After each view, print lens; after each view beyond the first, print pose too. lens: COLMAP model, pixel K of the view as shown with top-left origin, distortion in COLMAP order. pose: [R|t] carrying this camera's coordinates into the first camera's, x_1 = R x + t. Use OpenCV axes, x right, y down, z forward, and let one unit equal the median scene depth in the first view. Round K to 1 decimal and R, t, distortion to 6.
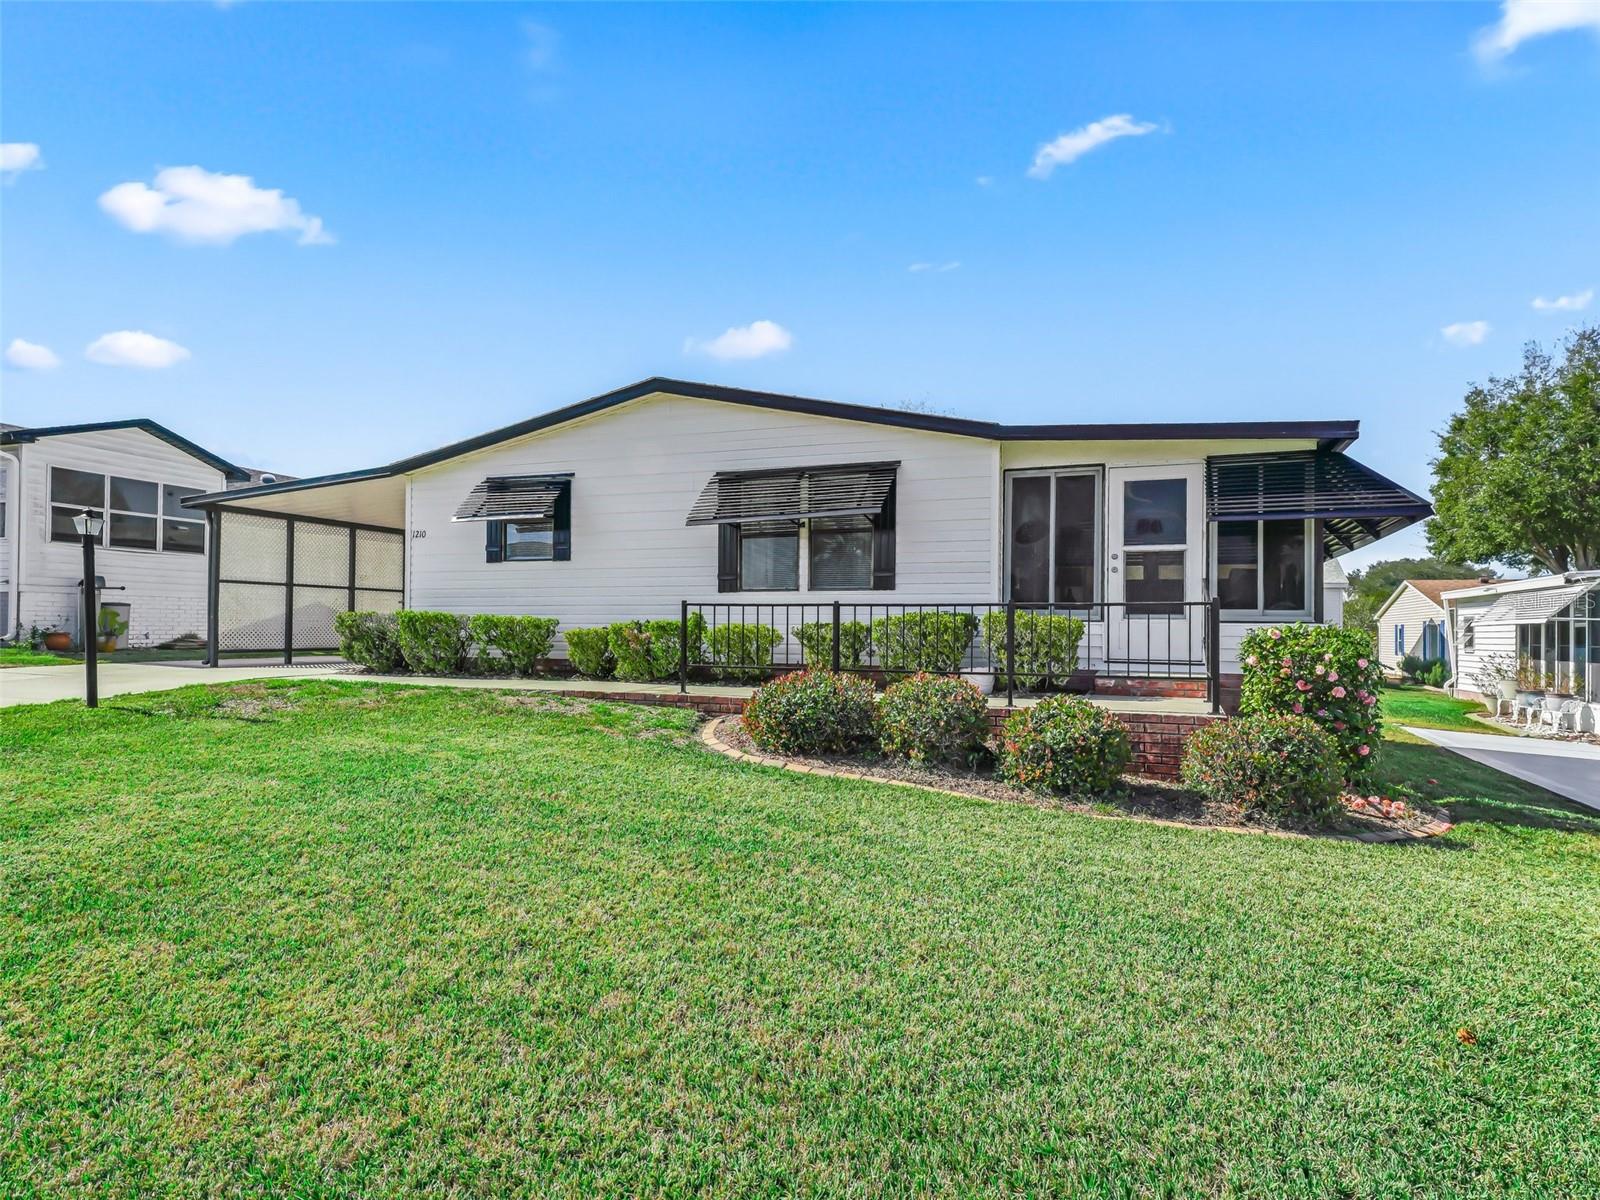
lens RADIAL K [[850.4, 0, 800.0], [0, 850.4, 600.0], [0, 0, 1]] dist [0.015438, -0.000375]
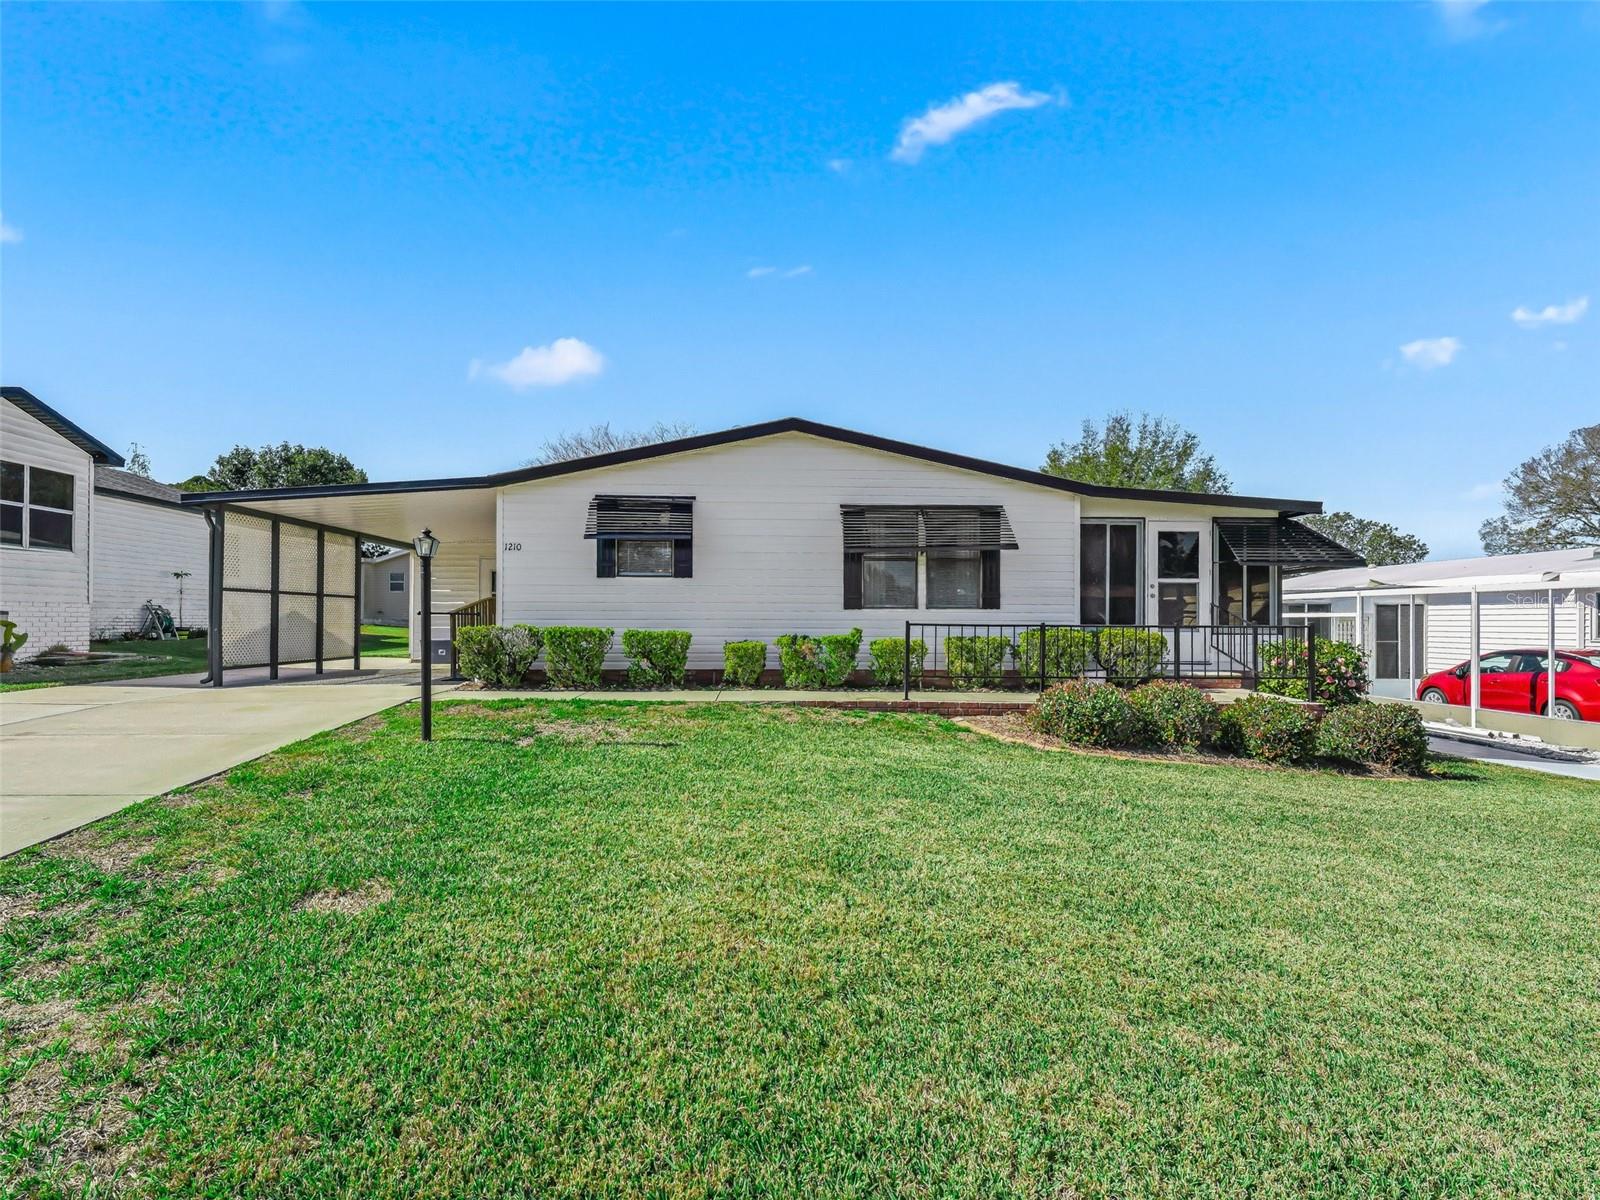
lens RADIAL K [[748.2, 0, 800.0], [0, 748.2, 600.0], [0, 0, 1]] dist [0.000643, 0.000263]
pose [[0.931359, 0.006085, 0.364050, -0.523426], [-0.008764, 0.999945, 0.005707, -0.026840], [-0.363996, -0.008505, 0.931362, 0.075283]]
